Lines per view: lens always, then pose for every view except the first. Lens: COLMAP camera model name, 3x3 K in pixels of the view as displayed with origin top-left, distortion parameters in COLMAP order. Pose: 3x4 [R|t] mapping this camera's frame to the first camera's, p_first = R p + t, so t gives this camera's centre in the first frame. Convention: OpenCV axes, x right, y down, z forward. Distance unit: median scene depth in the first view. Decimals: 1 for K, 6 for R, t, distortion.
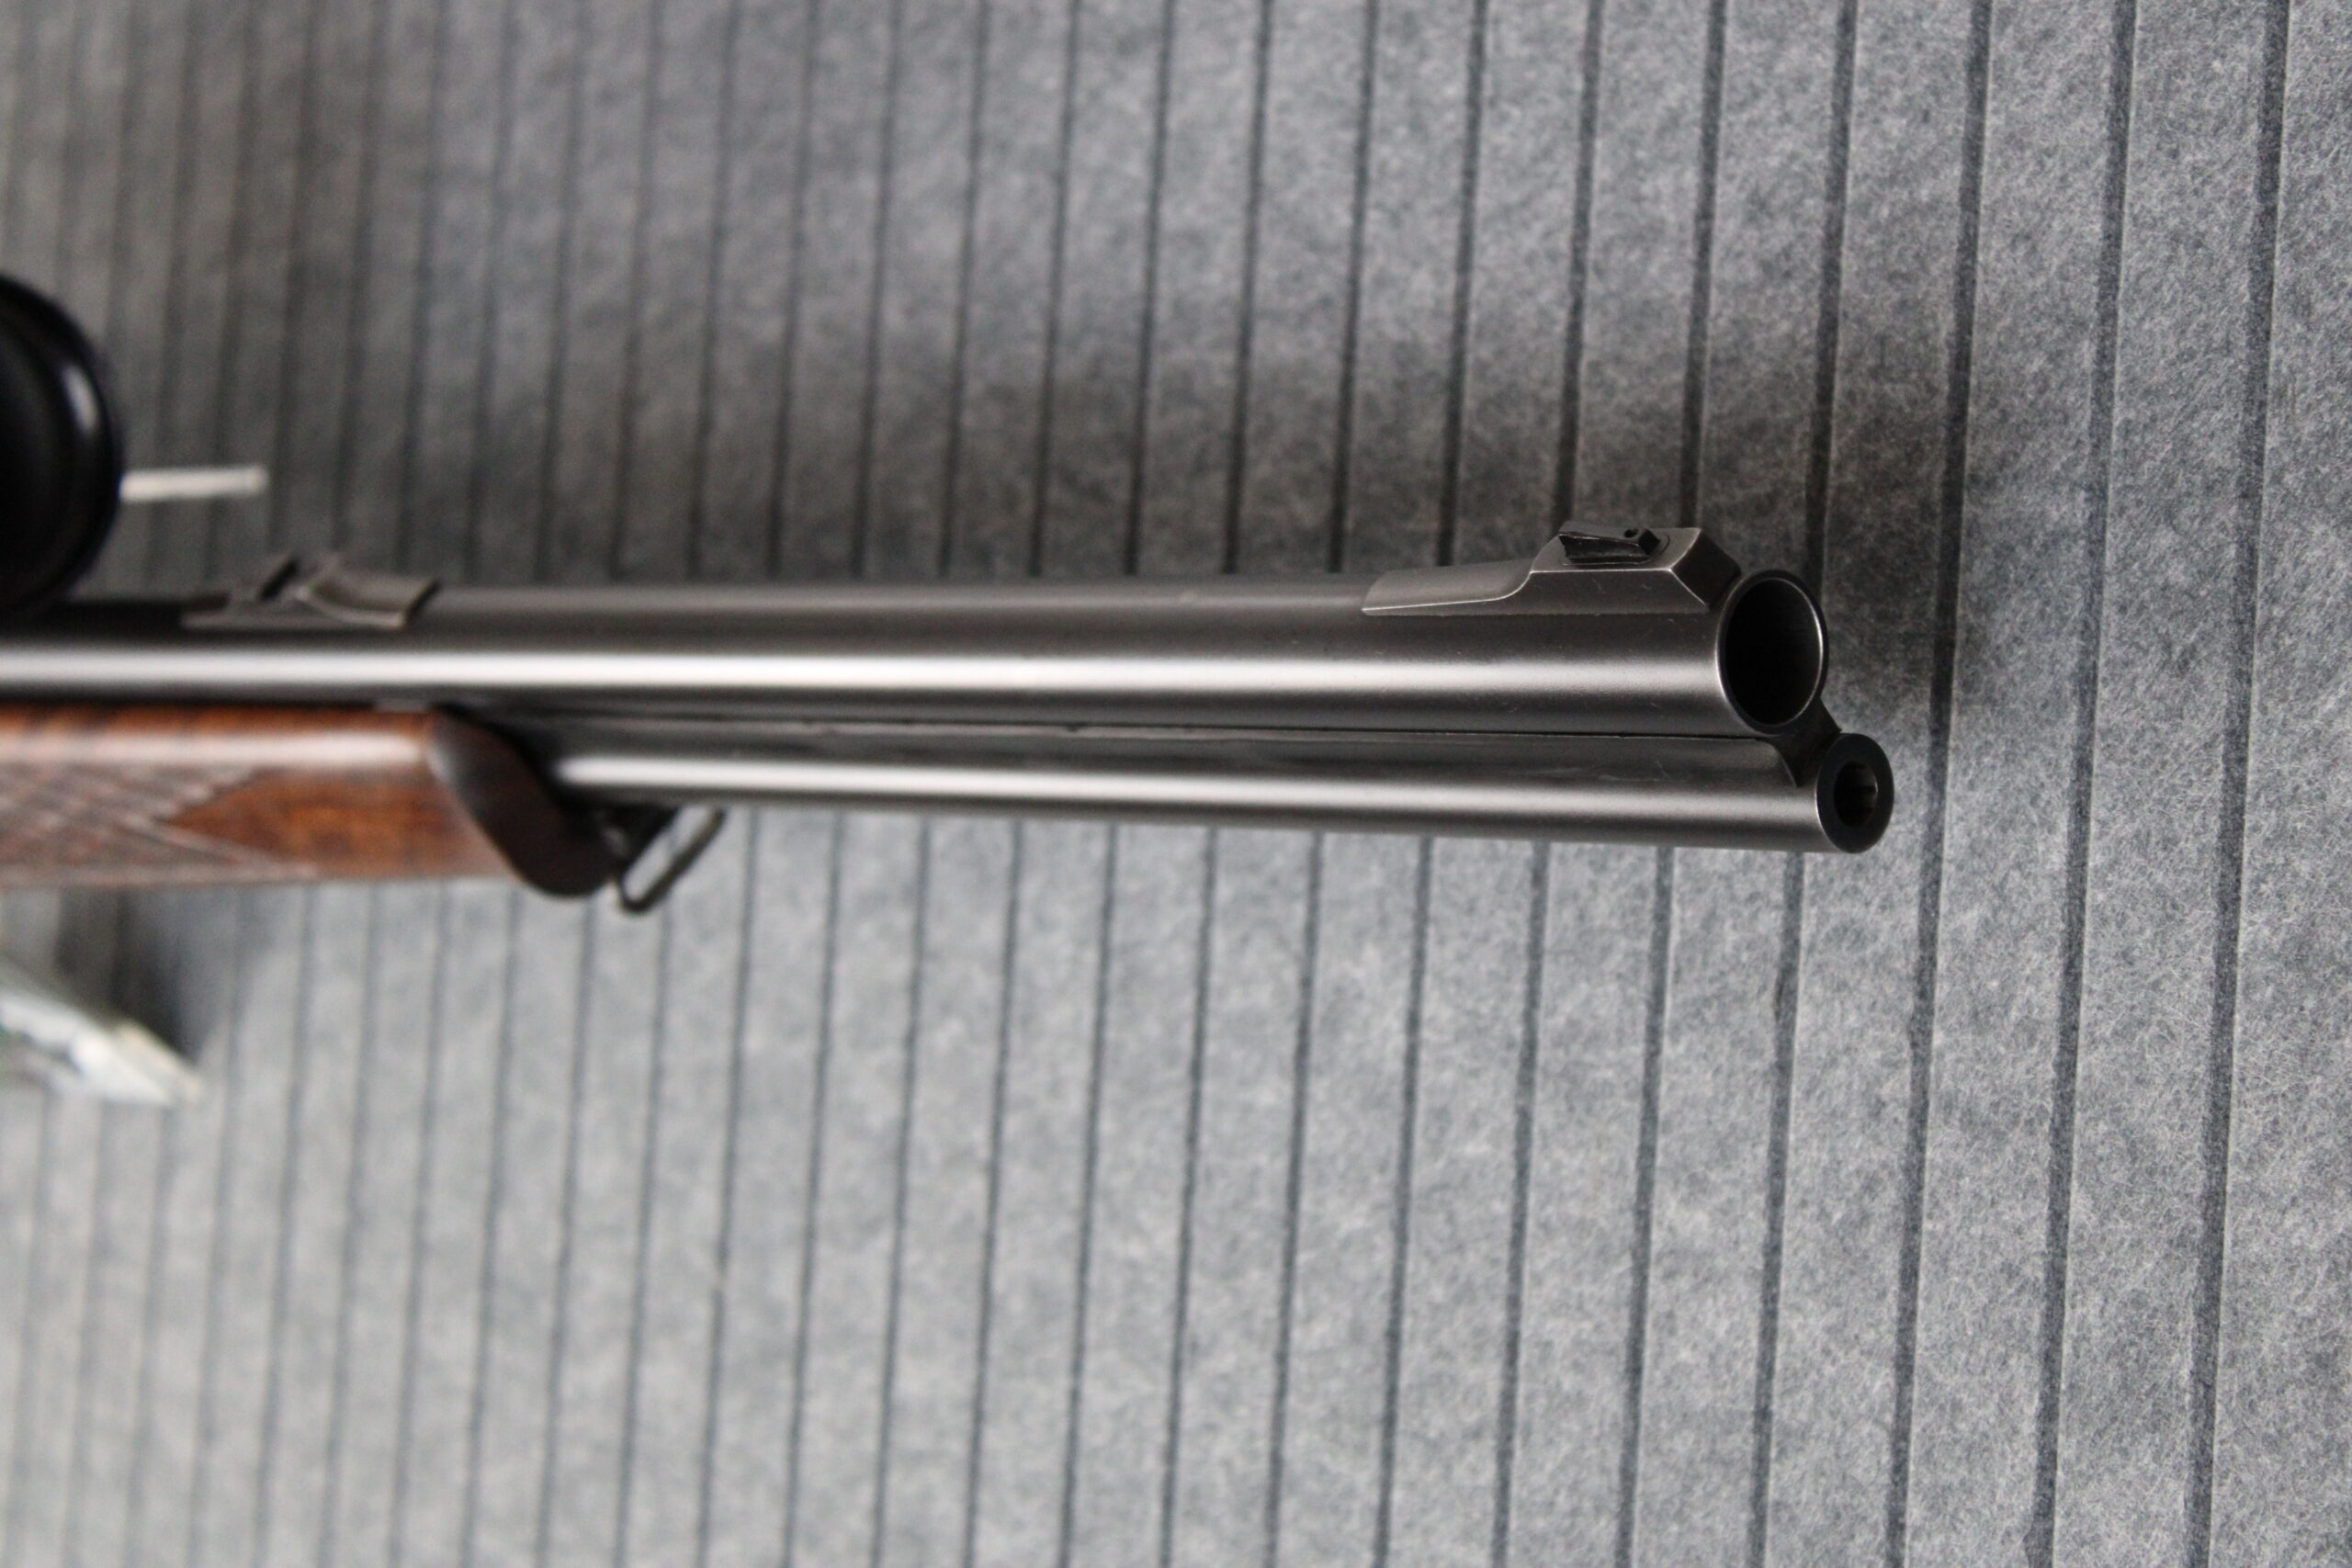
lens RADIAL K [[5707.8, 0, 1184.1], [0, 5707.8, 774.2], [0, 0, 1]] dist [0.121775, 0.000000]
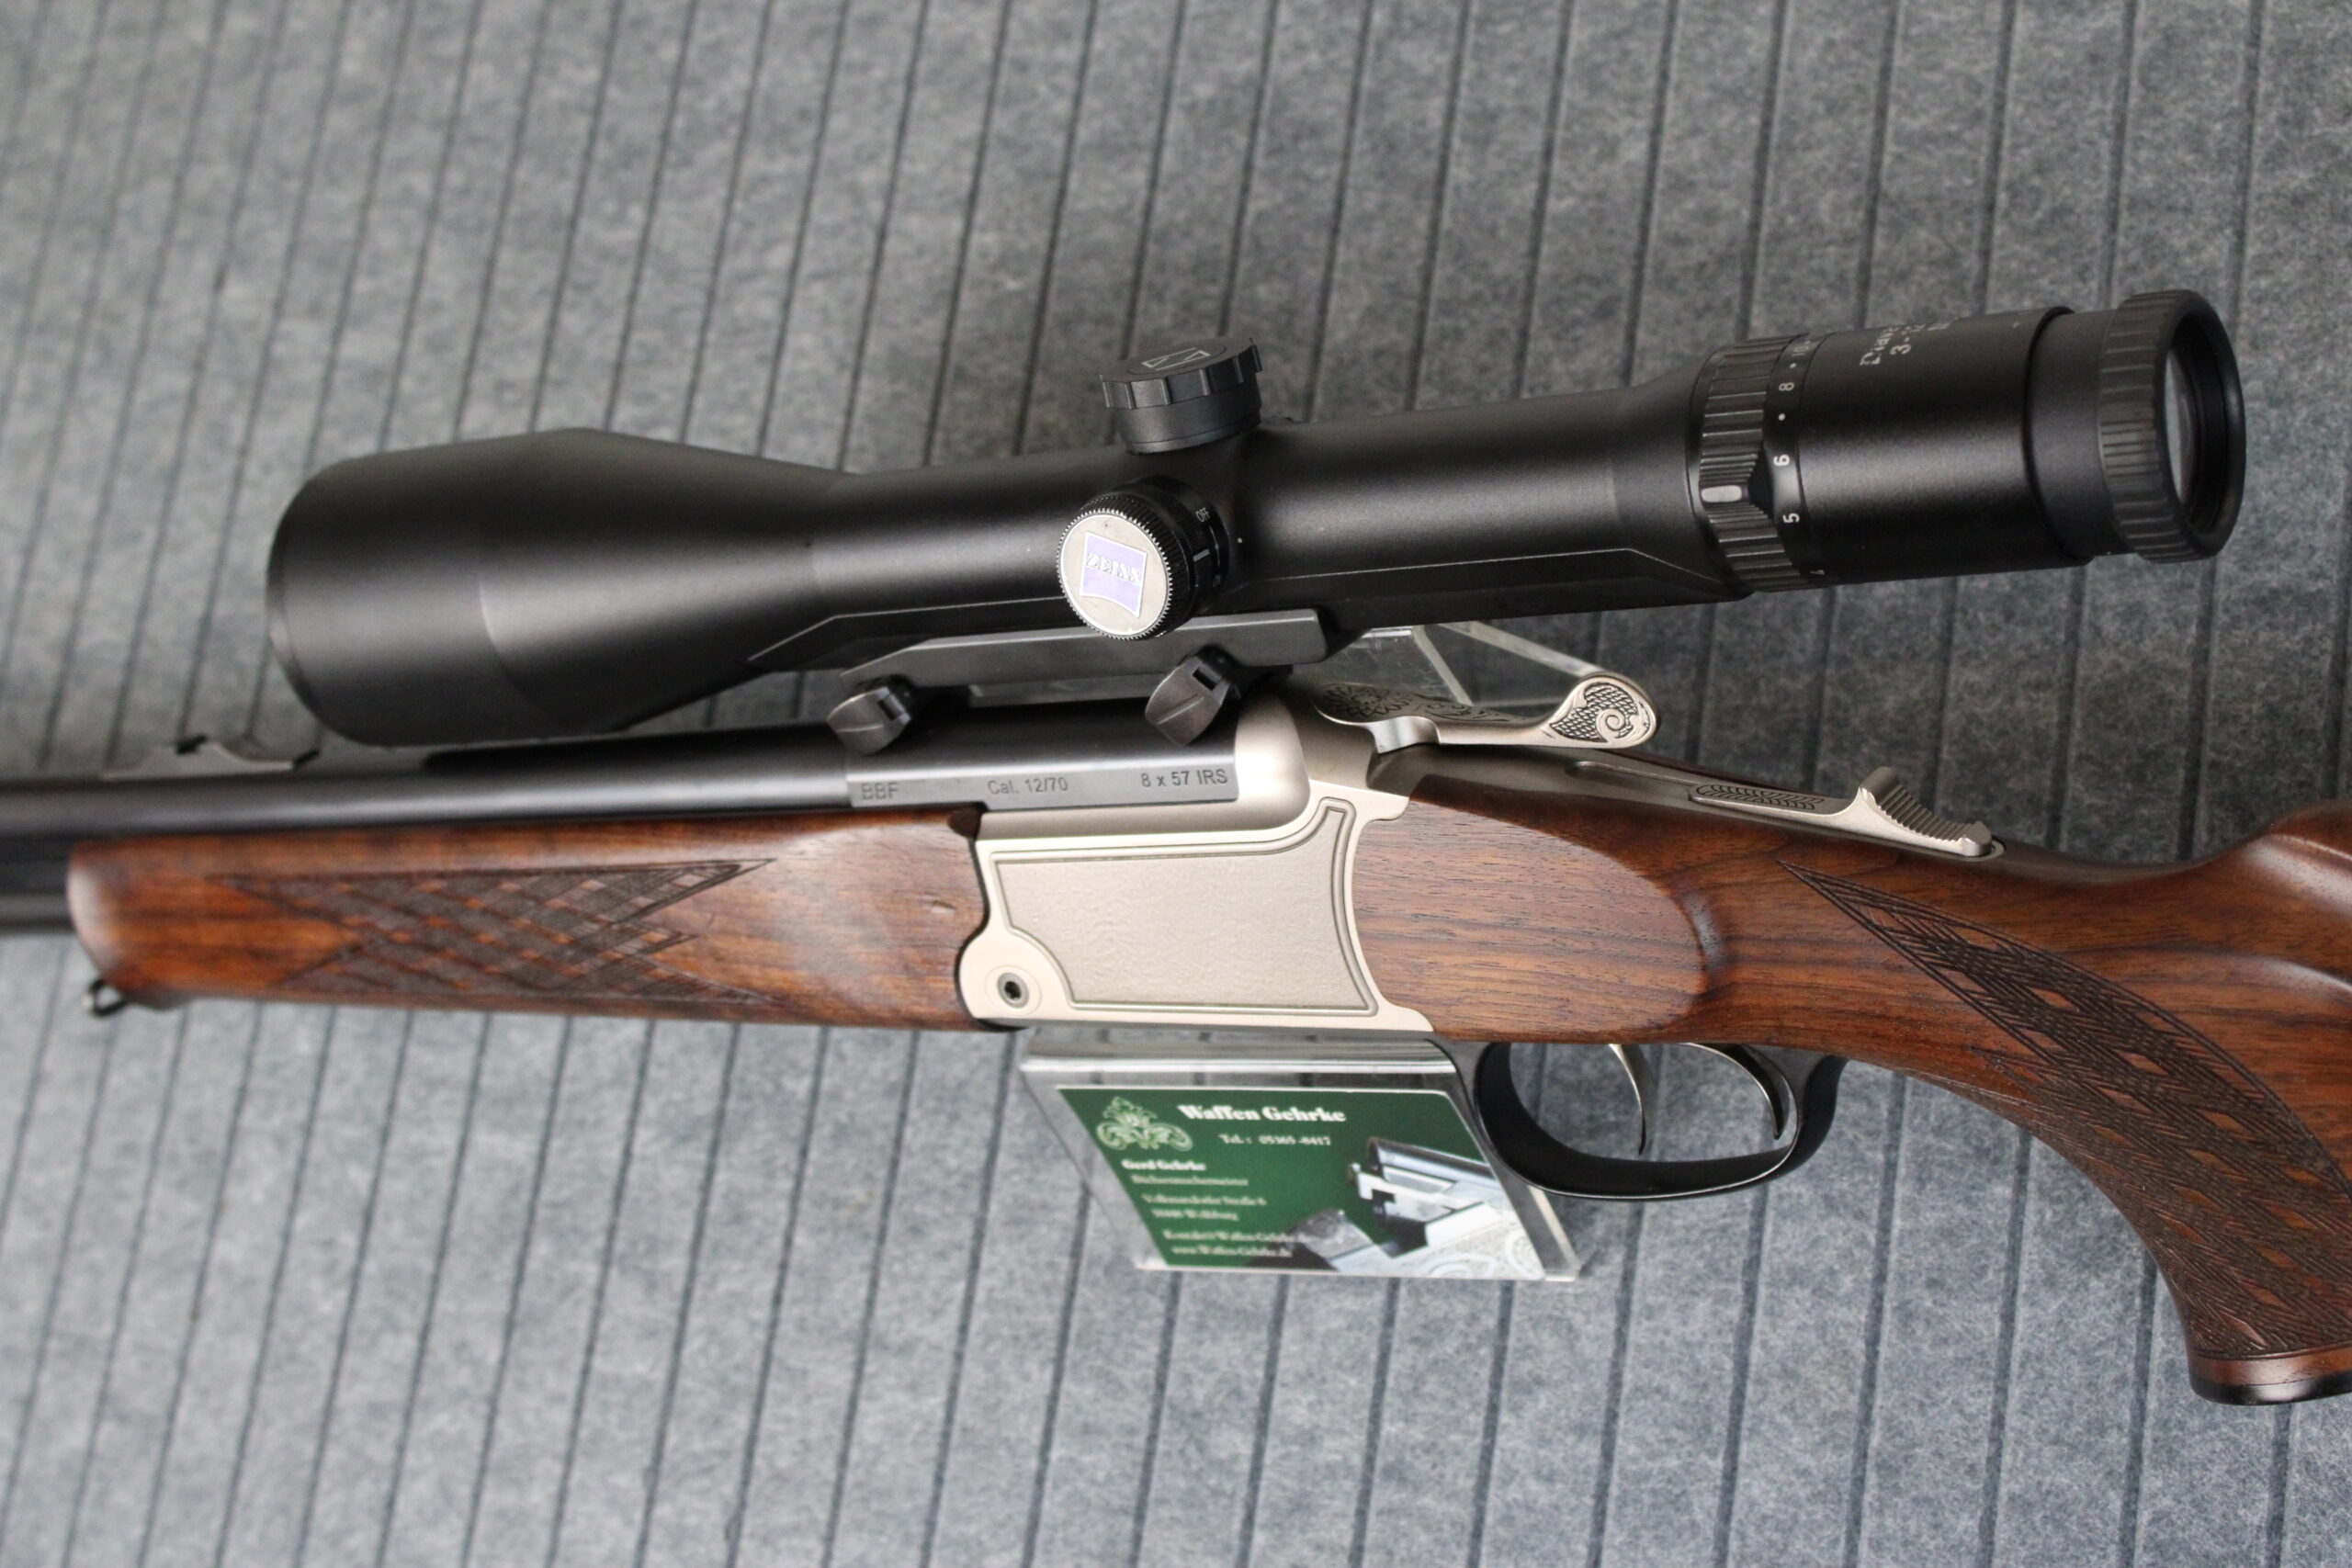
lens RADIAL K [[3774.4, 0, 1156.3], [0, 3774.4, 783.4], [0, 0, 1]] dist [0.000197, 0.000000]
pose [[0.930146, 0.162897, 0.329078, -0.480632], [-0.115633, 0.980557, -0.158547, 0.078440], [-0.348507, 0.109420, 0.930897, 0.422593]]
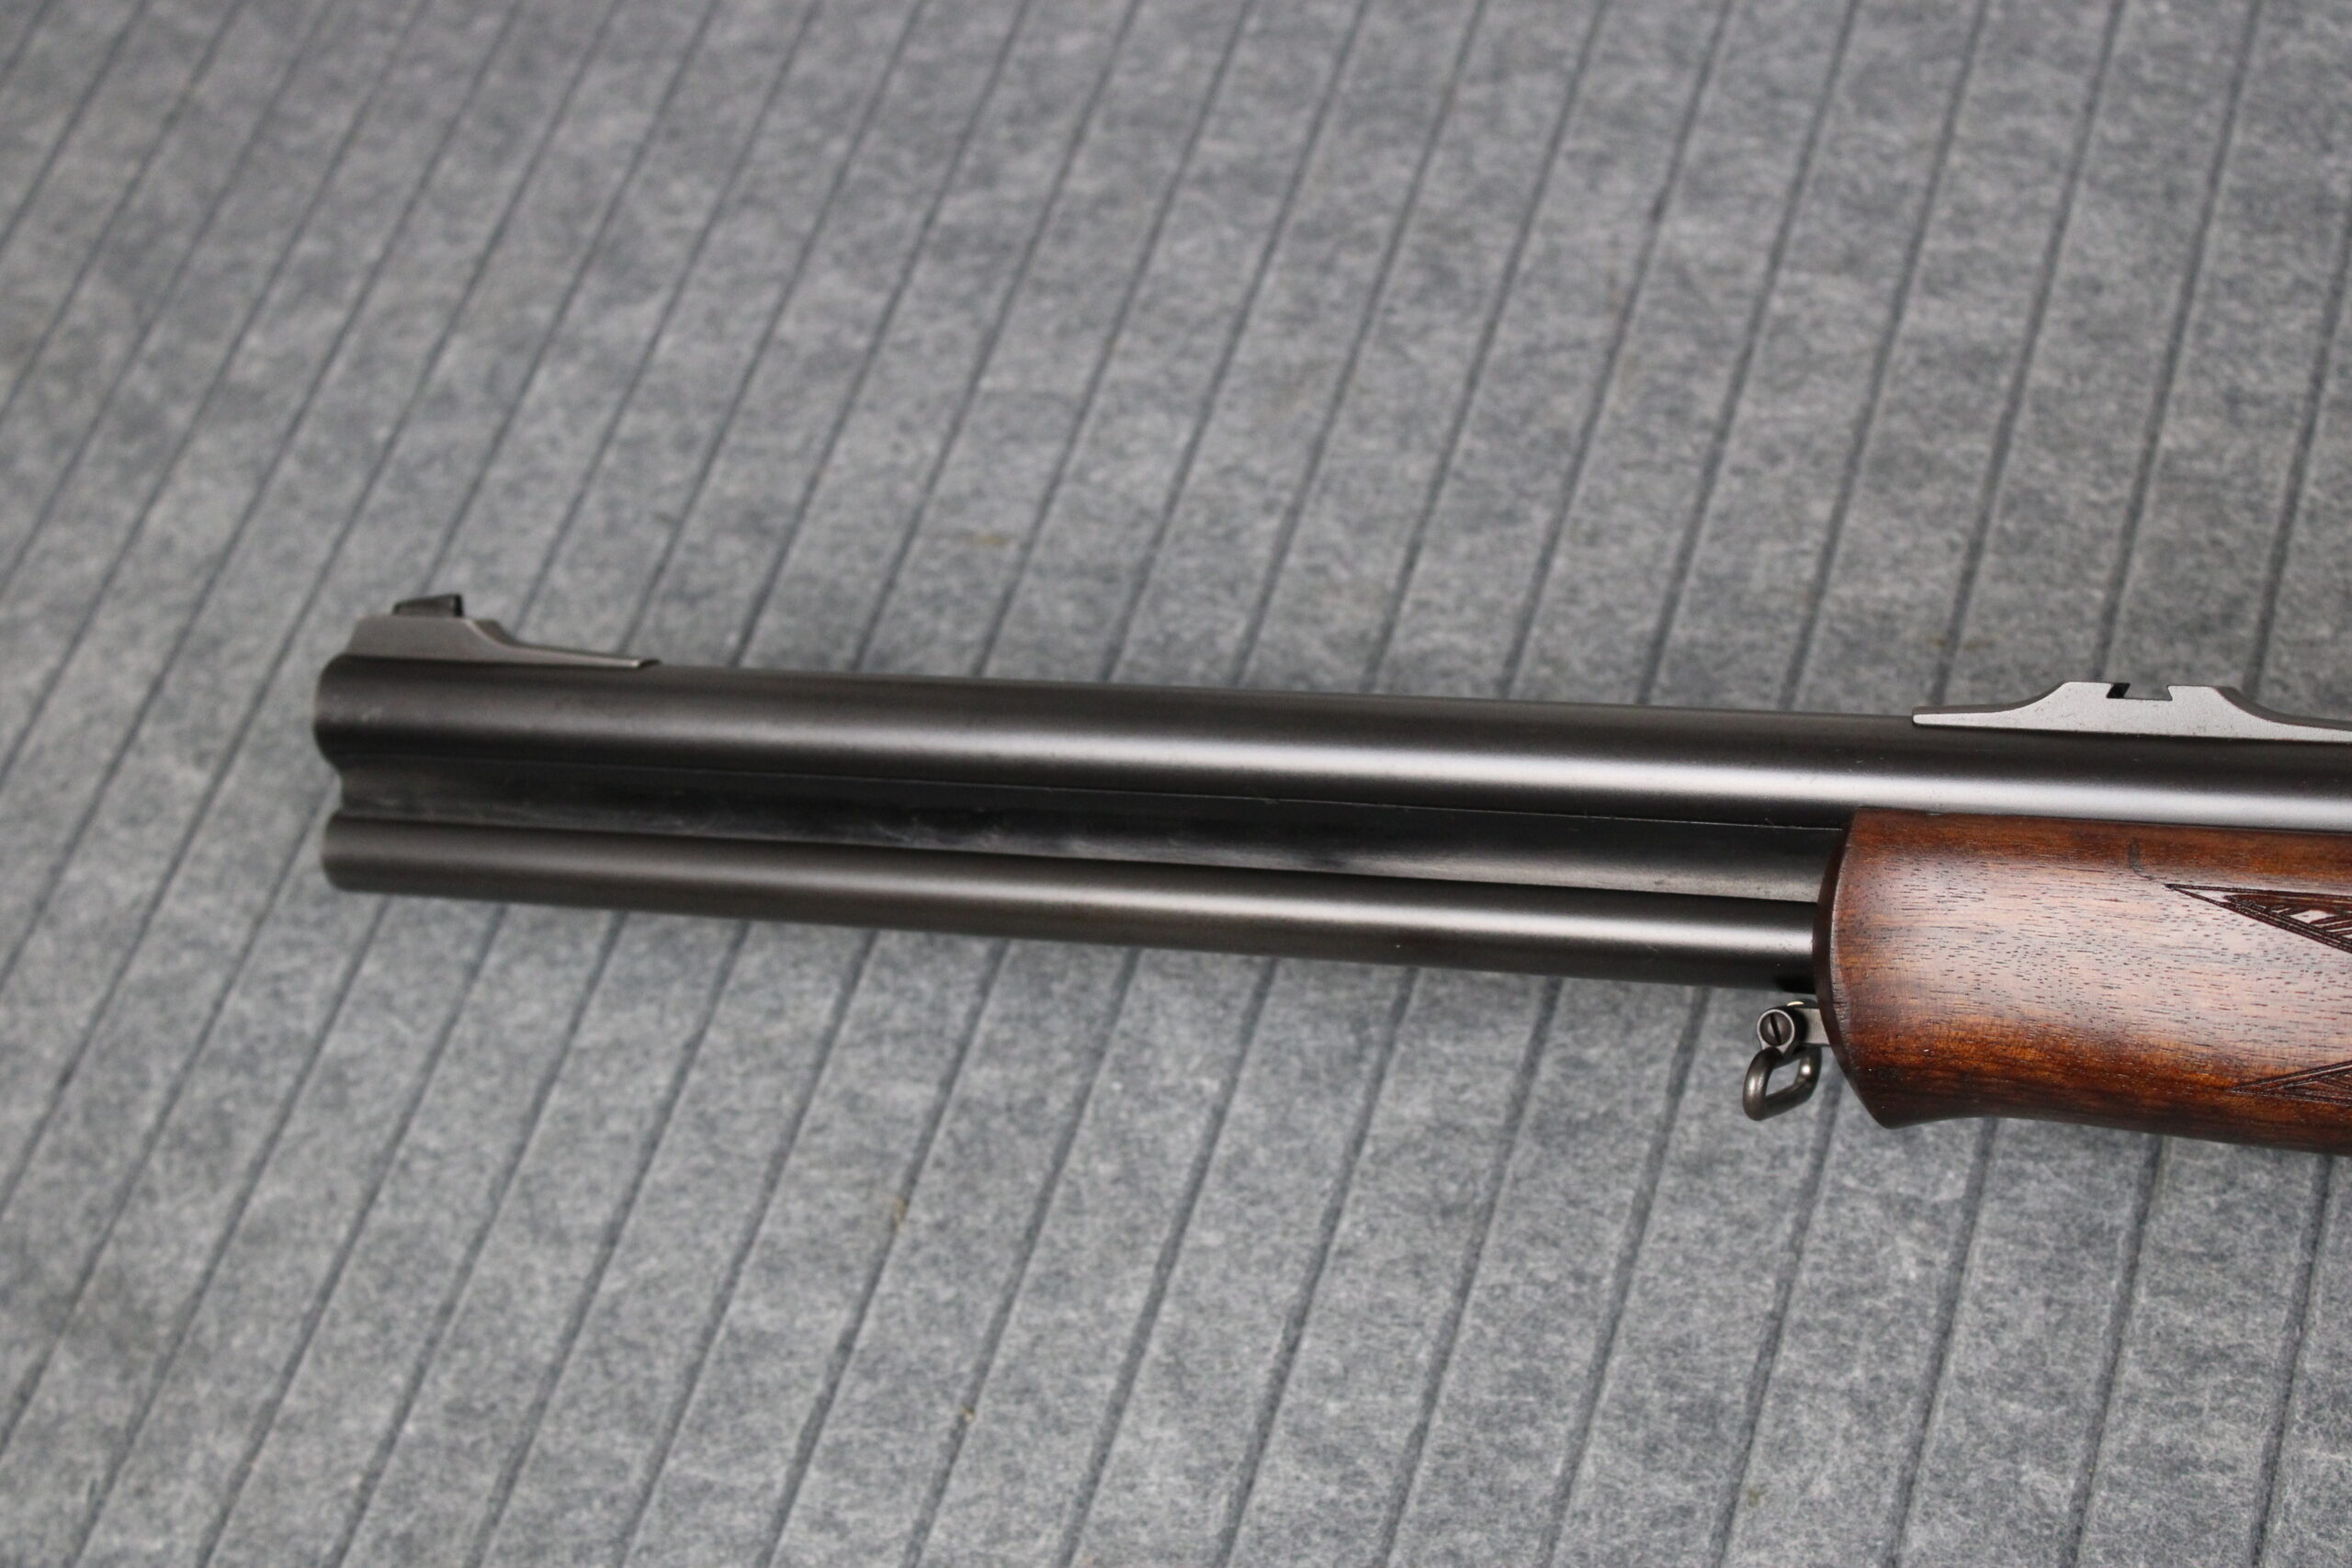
lens RADIAL K [[4064.3, 0, 1182.2], [0, 4064.3, 778.2], [0, 0, 1]] dist [0.012887, 0.000000]
pose [[0.798506, 0.452248, 0.397315, -0.706634], [-0.286339, 0.865902, -0.410150, 0.226113], [-0.529526, 0.213740, 0.820925, 0.862278]]
